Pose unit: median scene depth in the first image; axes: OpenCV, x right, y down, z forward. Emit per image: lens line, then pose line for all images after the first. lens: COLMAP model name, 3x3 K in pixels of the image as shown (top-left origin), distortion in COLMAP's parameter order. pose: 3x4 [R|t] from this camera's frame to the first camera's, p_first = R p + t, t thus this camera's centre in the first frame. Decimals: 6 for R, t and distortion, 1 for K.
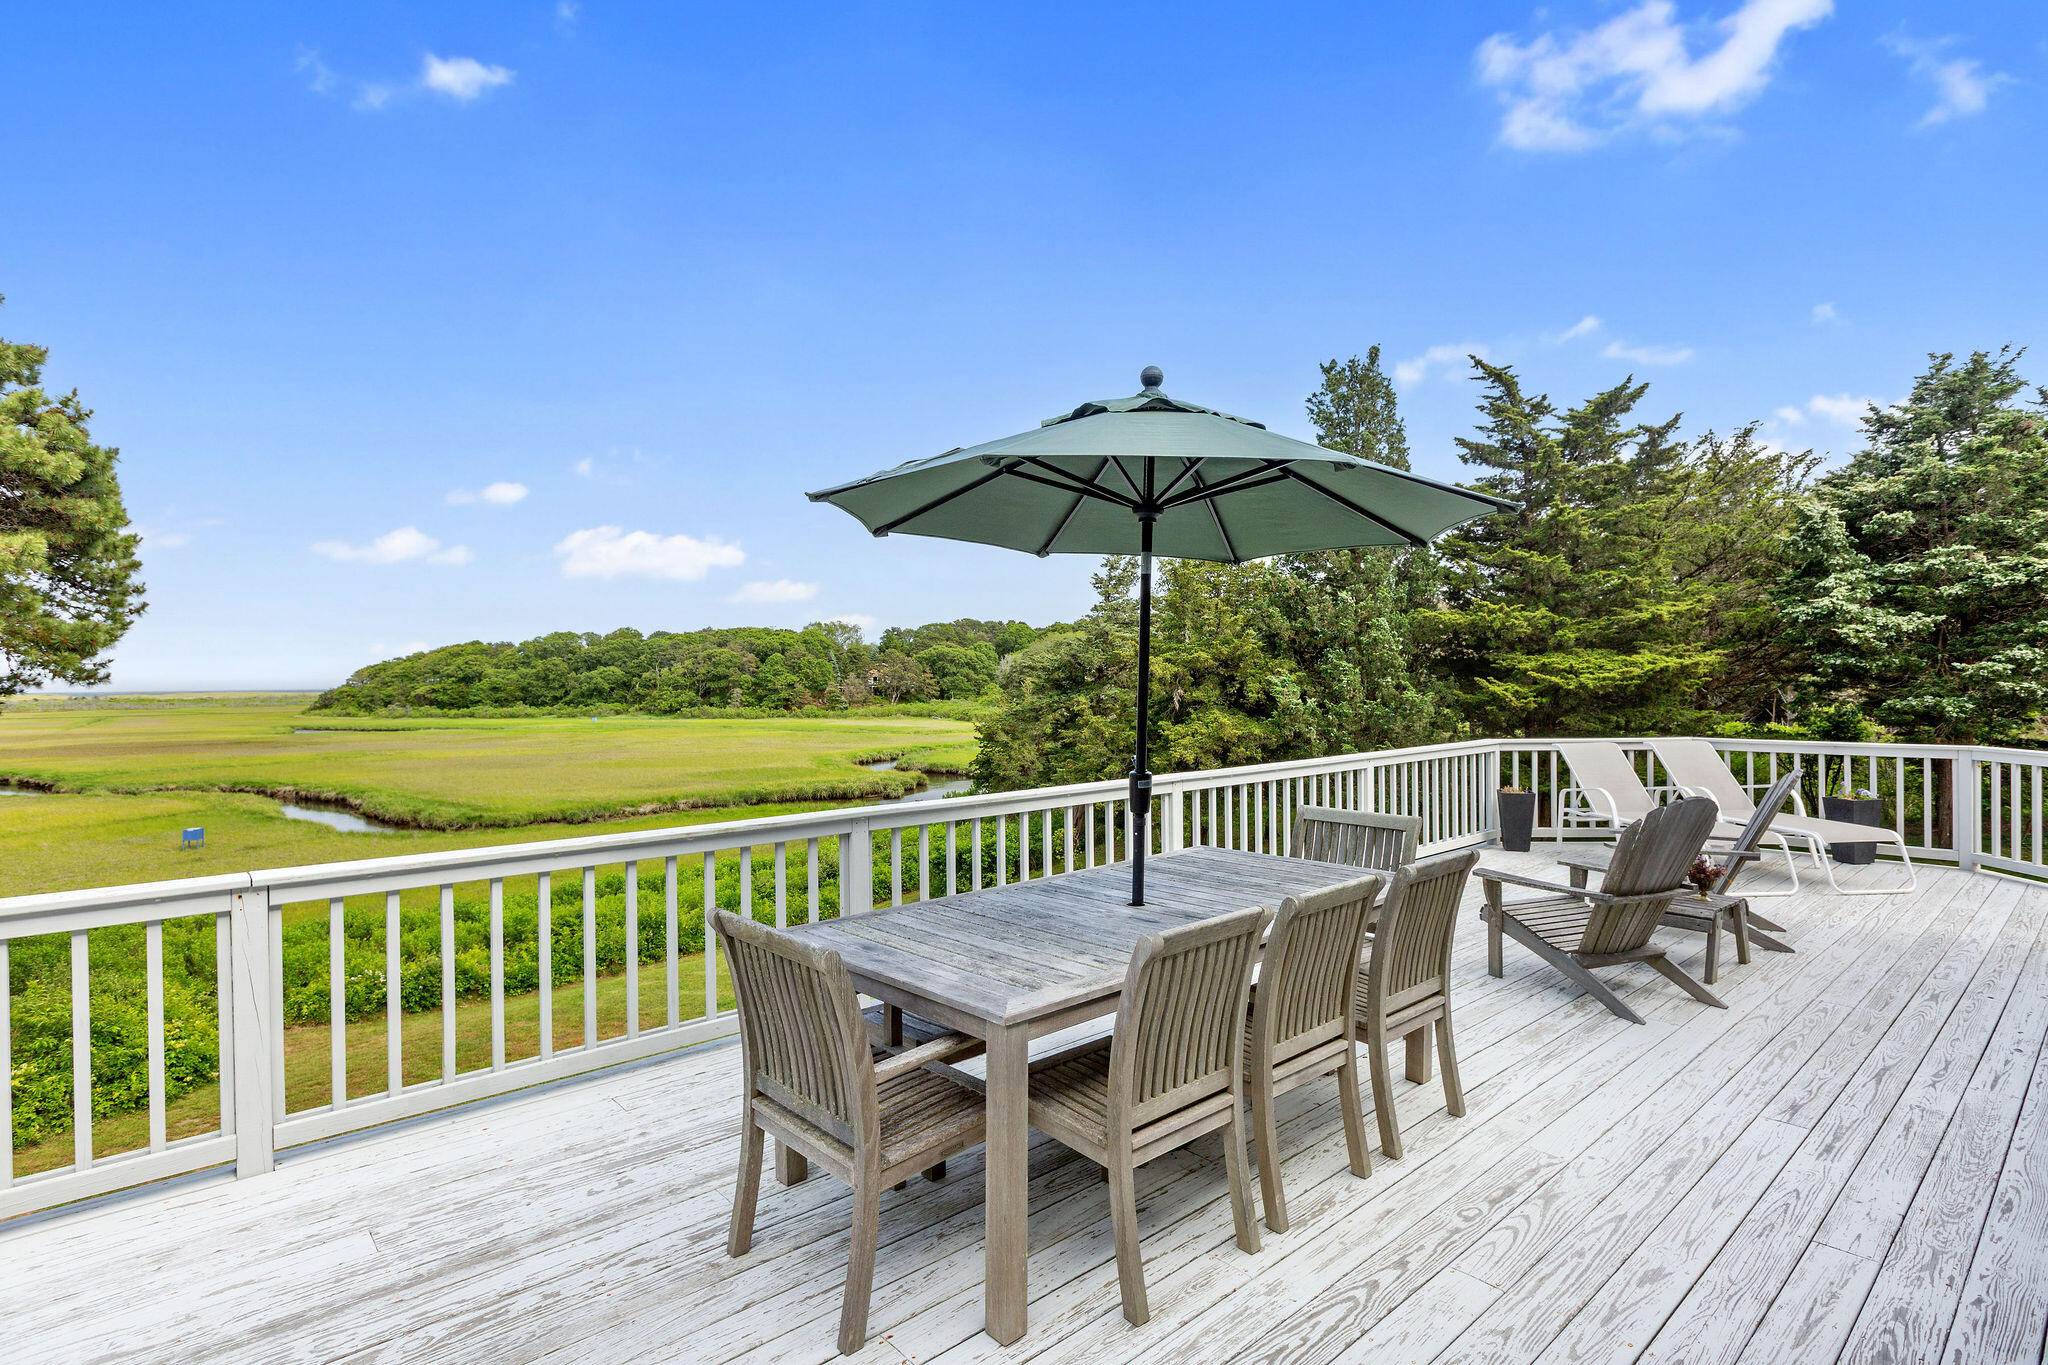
lens RADIAL K [[1006.8, 0, 1015.5], [0, 1006.8, 681.1], [0, 0, 1]] dist [0.001983, 0.000401]
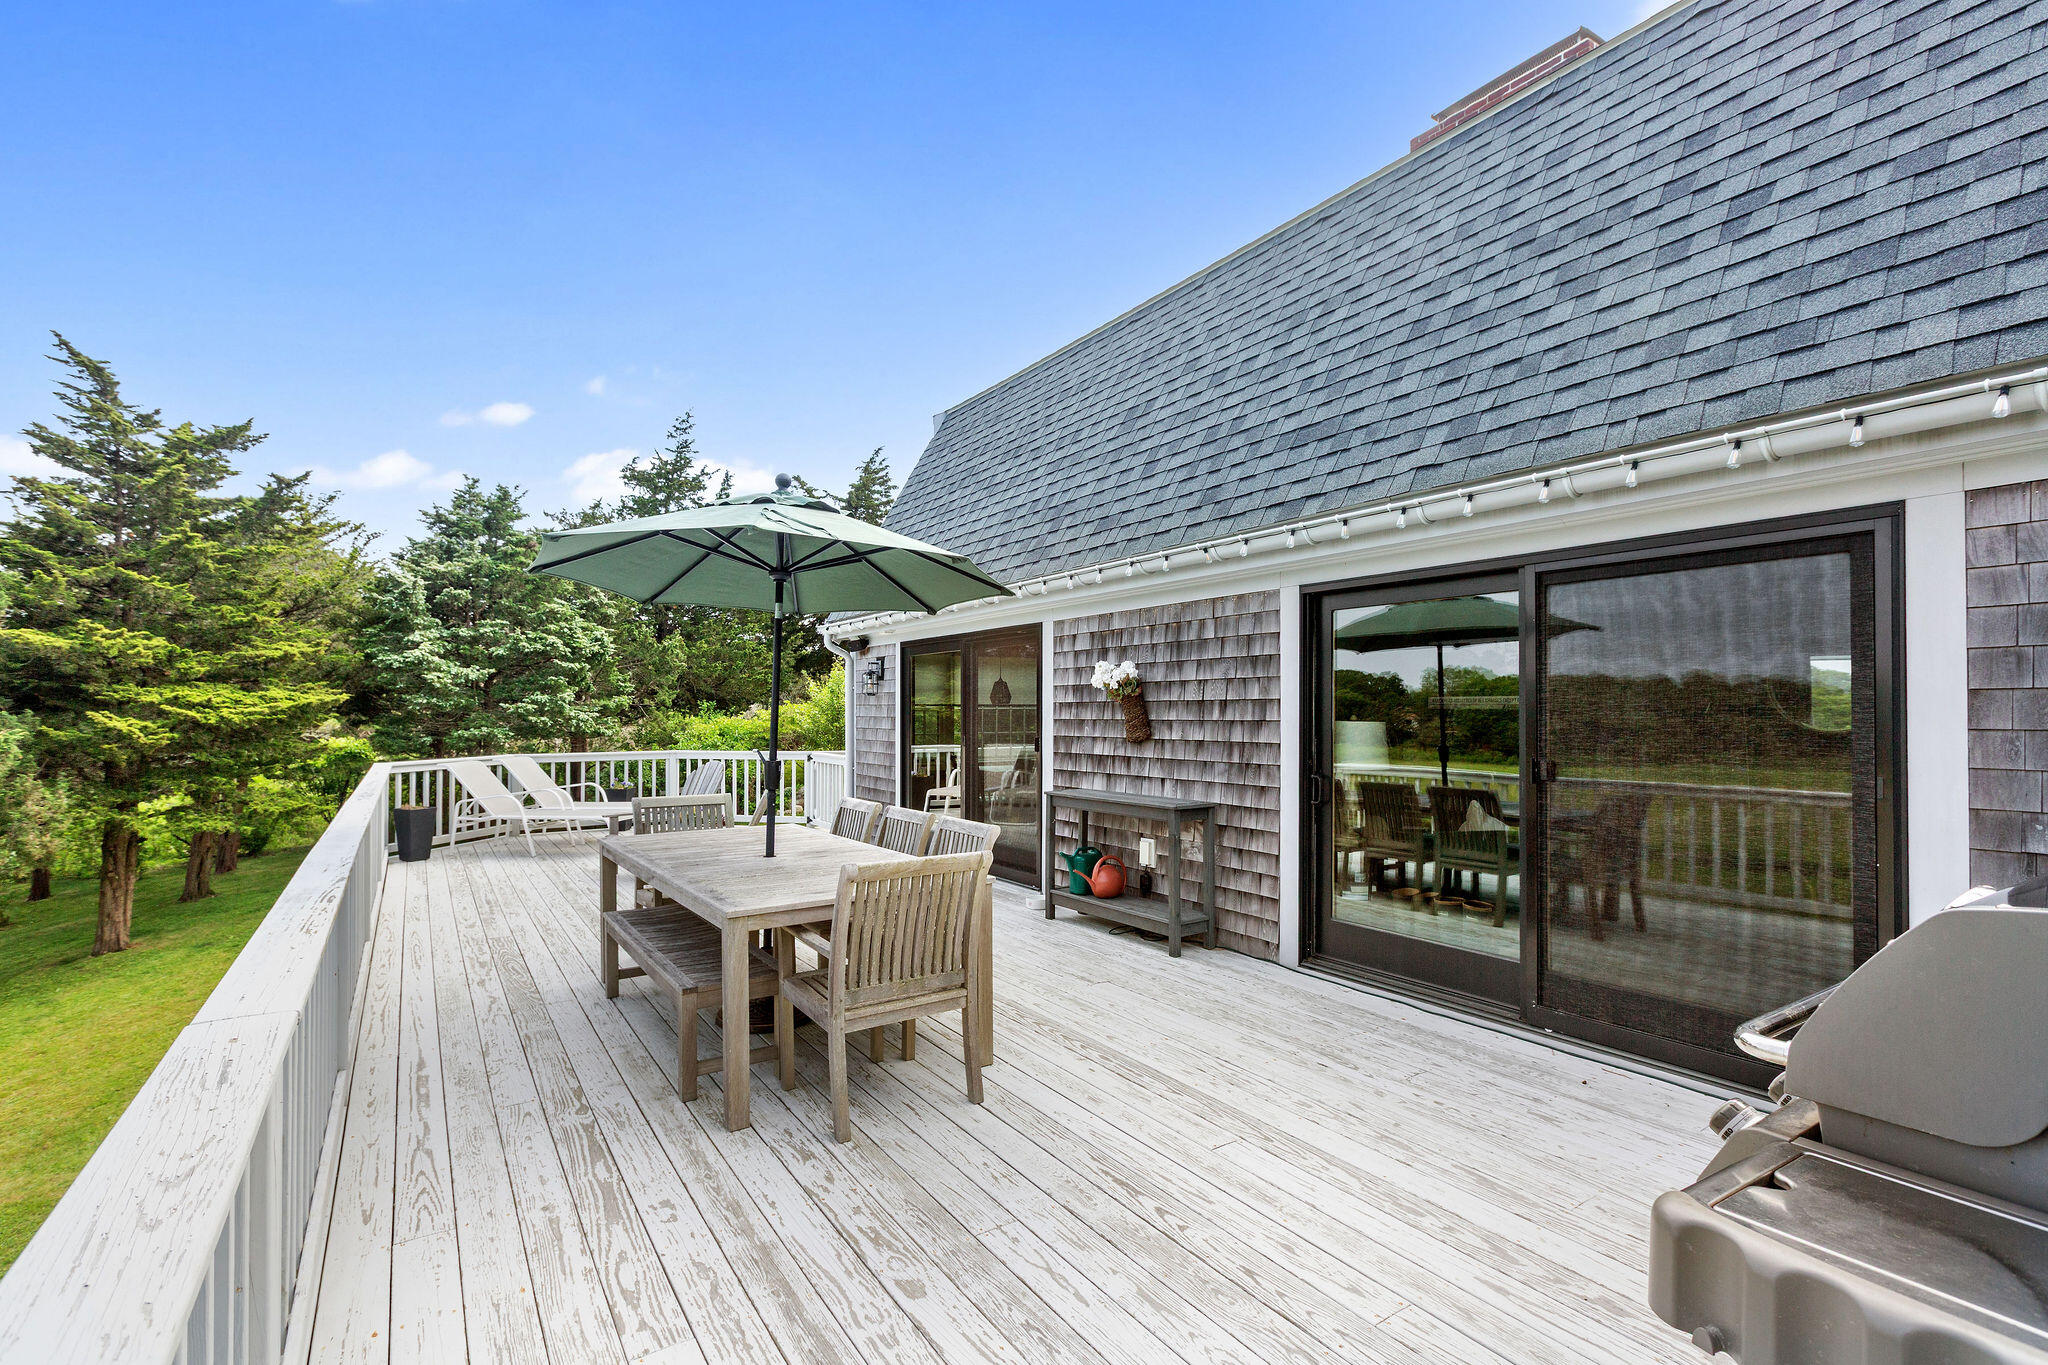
lens RADIAL K [[920.4, 0, 1023.9], [0, 920.4, 705.0], [0, 0, 1]] dist [-0.000082, -0.000014]
pose [[0.129774, 0.016405, 0.991408, -0.228771], [0.003868, 0.999847, -0.017051, 0.008316], [-0.991536, 0.006048, 0.129691, 0.103980]]
